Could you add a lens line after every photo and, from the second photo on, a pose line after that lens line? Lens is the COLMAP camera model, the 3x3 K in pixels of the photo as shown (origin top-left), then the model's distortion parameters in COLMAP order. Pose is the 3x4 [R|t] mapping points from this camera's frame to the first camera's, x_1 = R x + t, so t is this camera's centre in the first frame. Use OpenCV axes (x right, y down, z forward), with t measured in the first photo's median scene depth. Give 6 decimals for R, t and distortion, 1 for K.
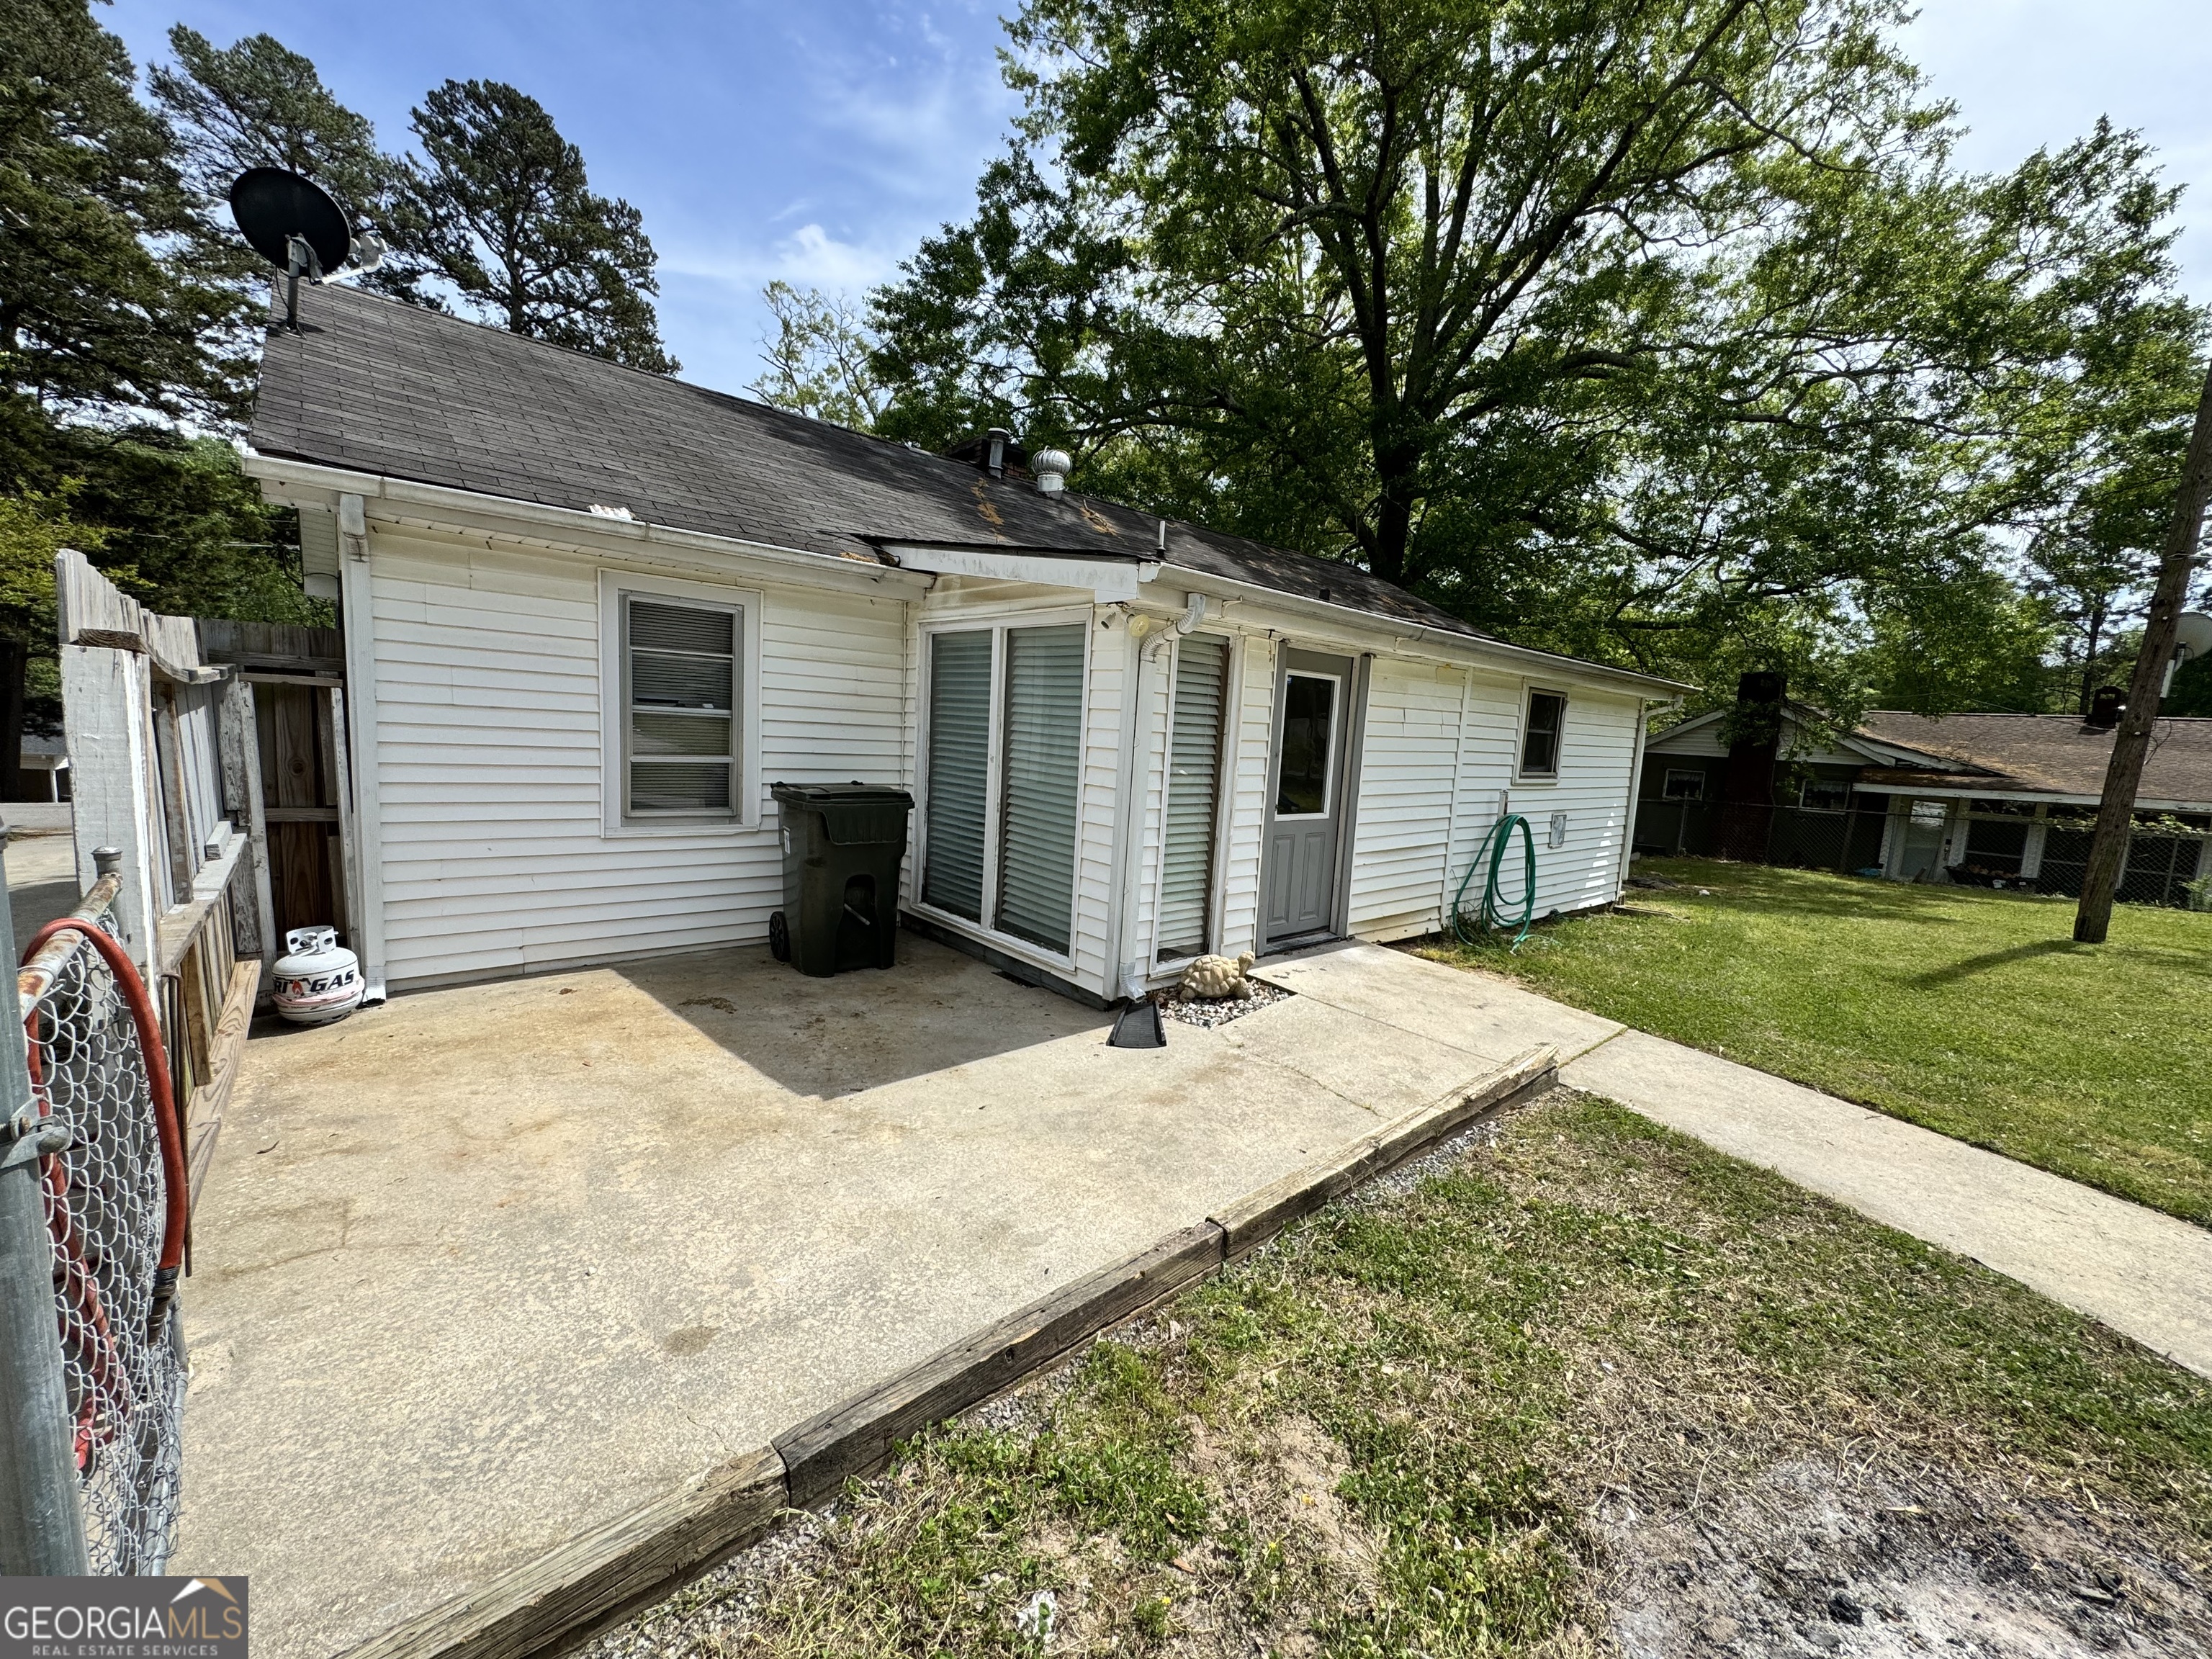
lens RADIAL K [[929.5, 0, 1106.0], [0, 929.5, 829.5], [0, 0, 1]] dist [0.026639, 0.031828]
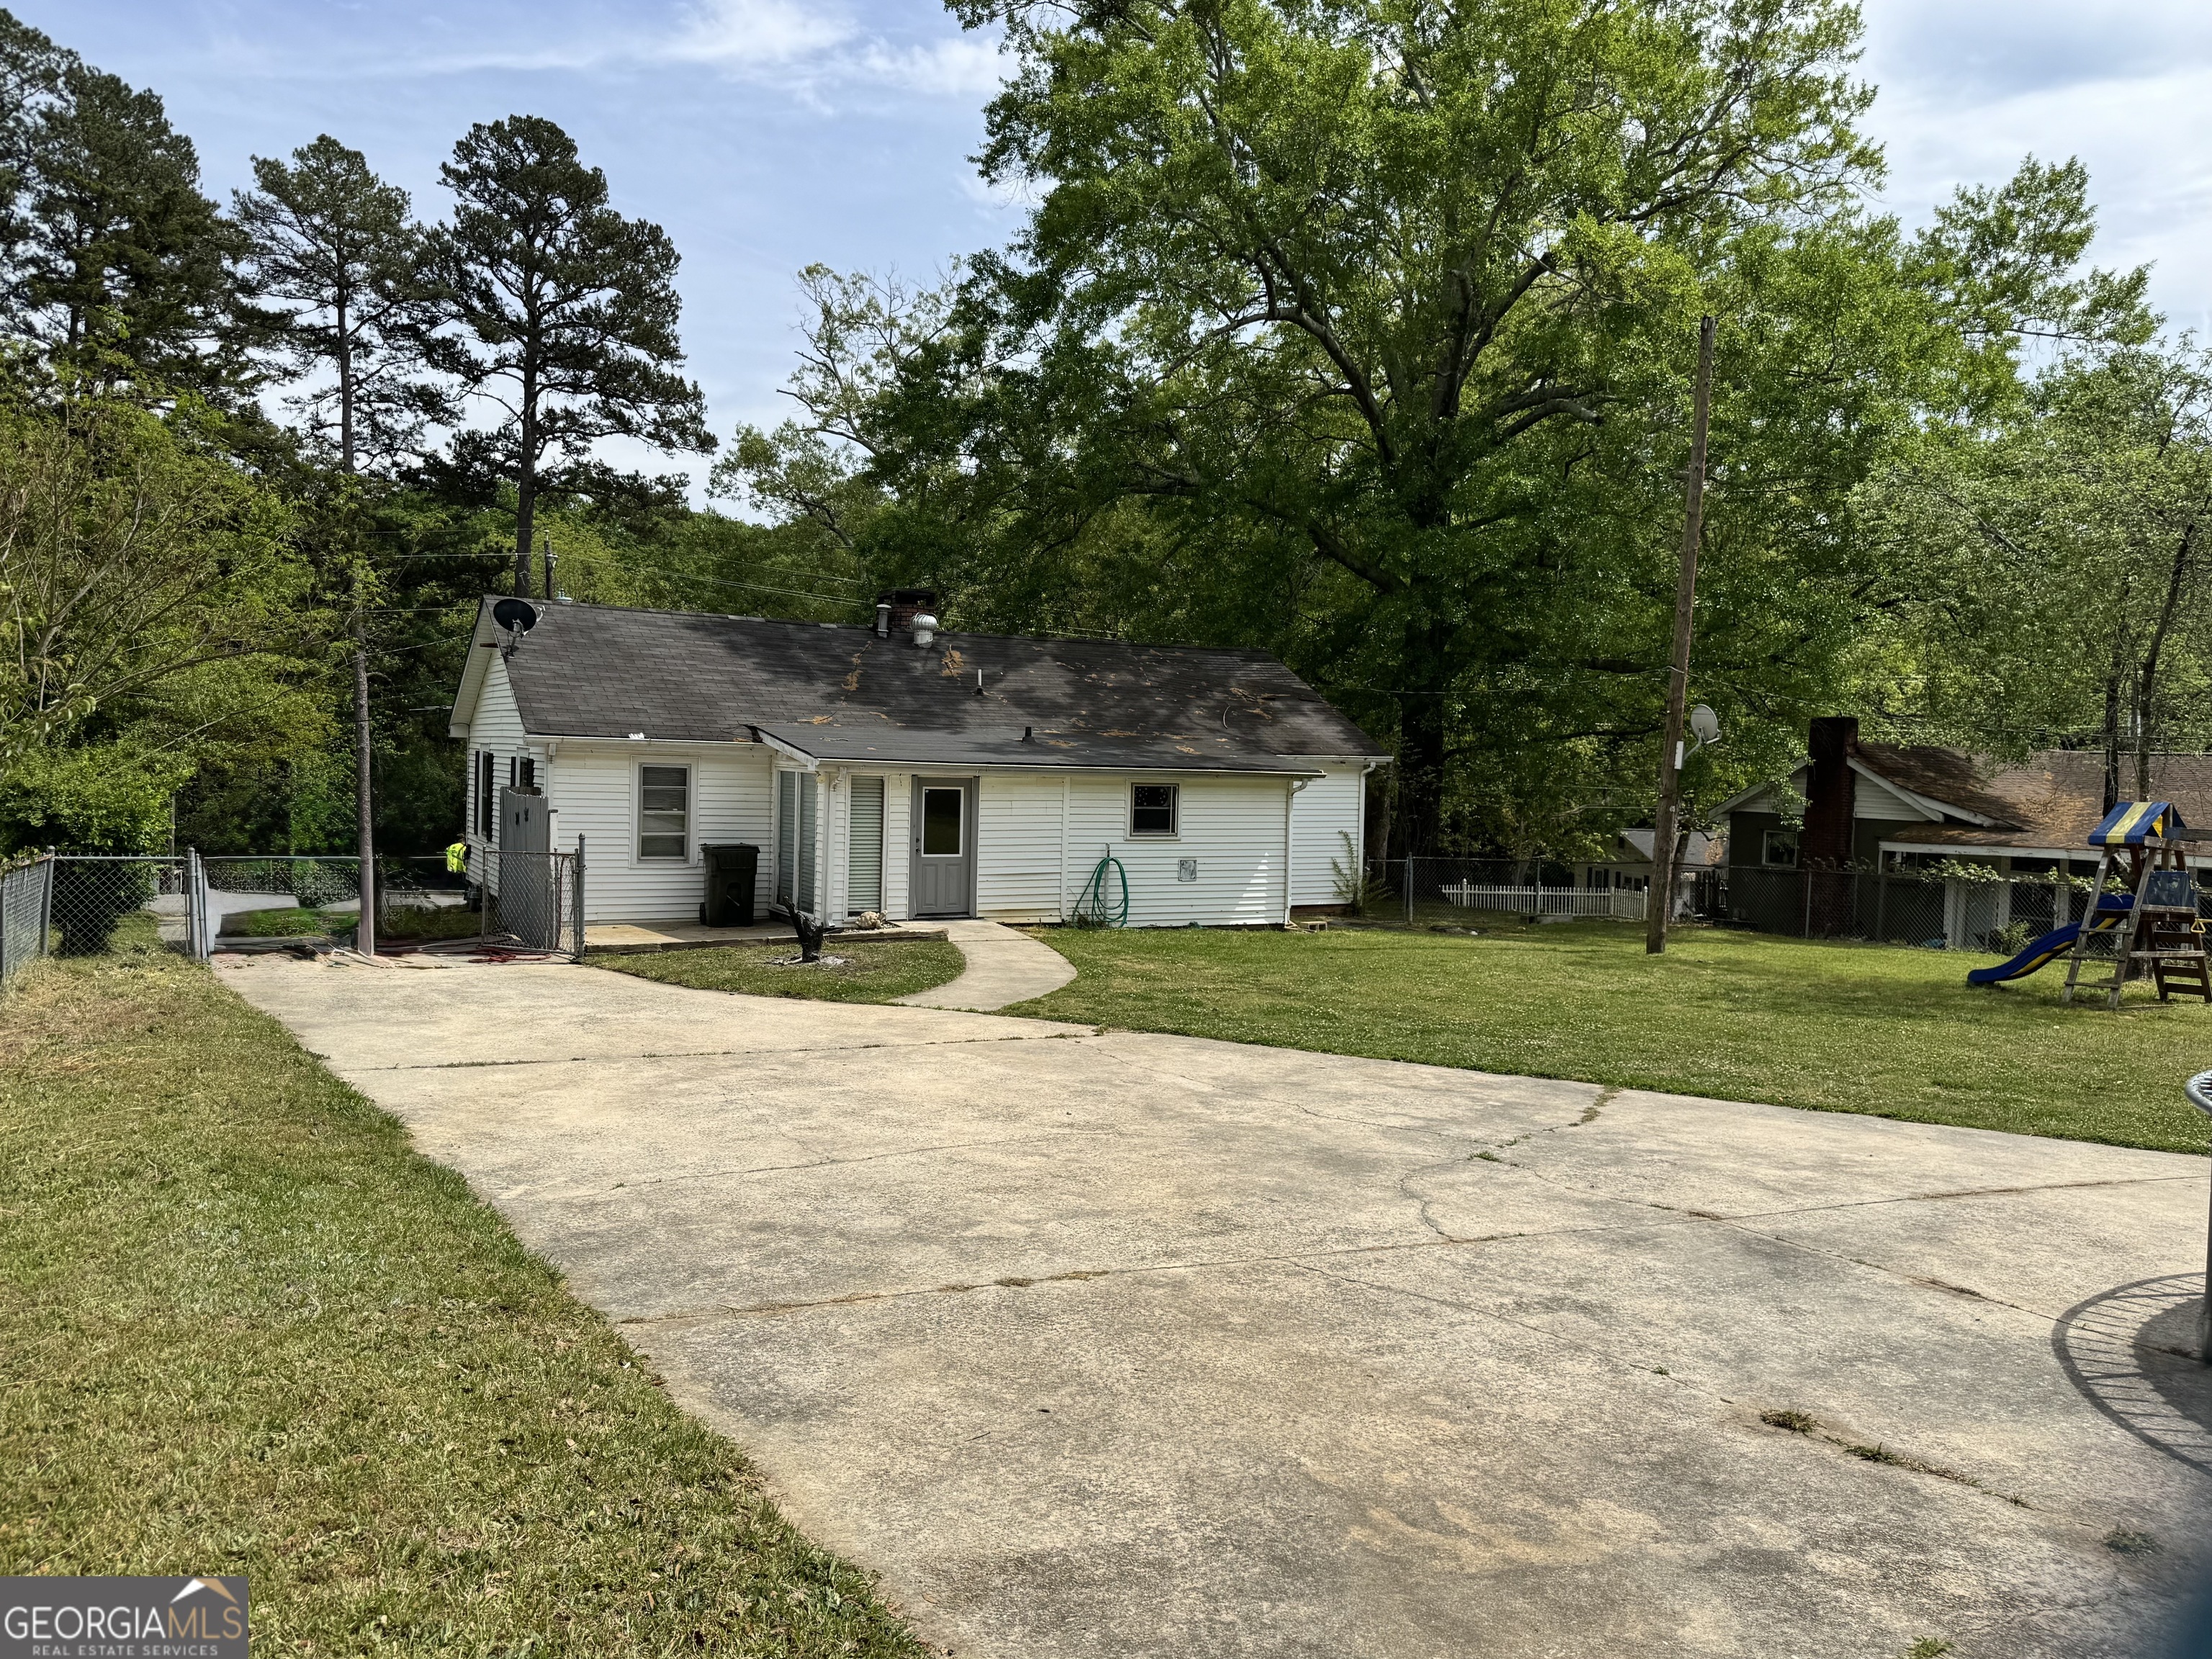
lens RADIAL K [[1652.5, 0, 1106.0], [0, 1652.5, 829.5], [0, 0, 1]] dist [0.302189, -0.000277]
pose [[0.979148, -0.018222, -0.202331, 0.918676], [0.003214, 0.997234, -0.074257, 0.142693], [0.203125, 0.072058, 0.976498, -1.787924]]
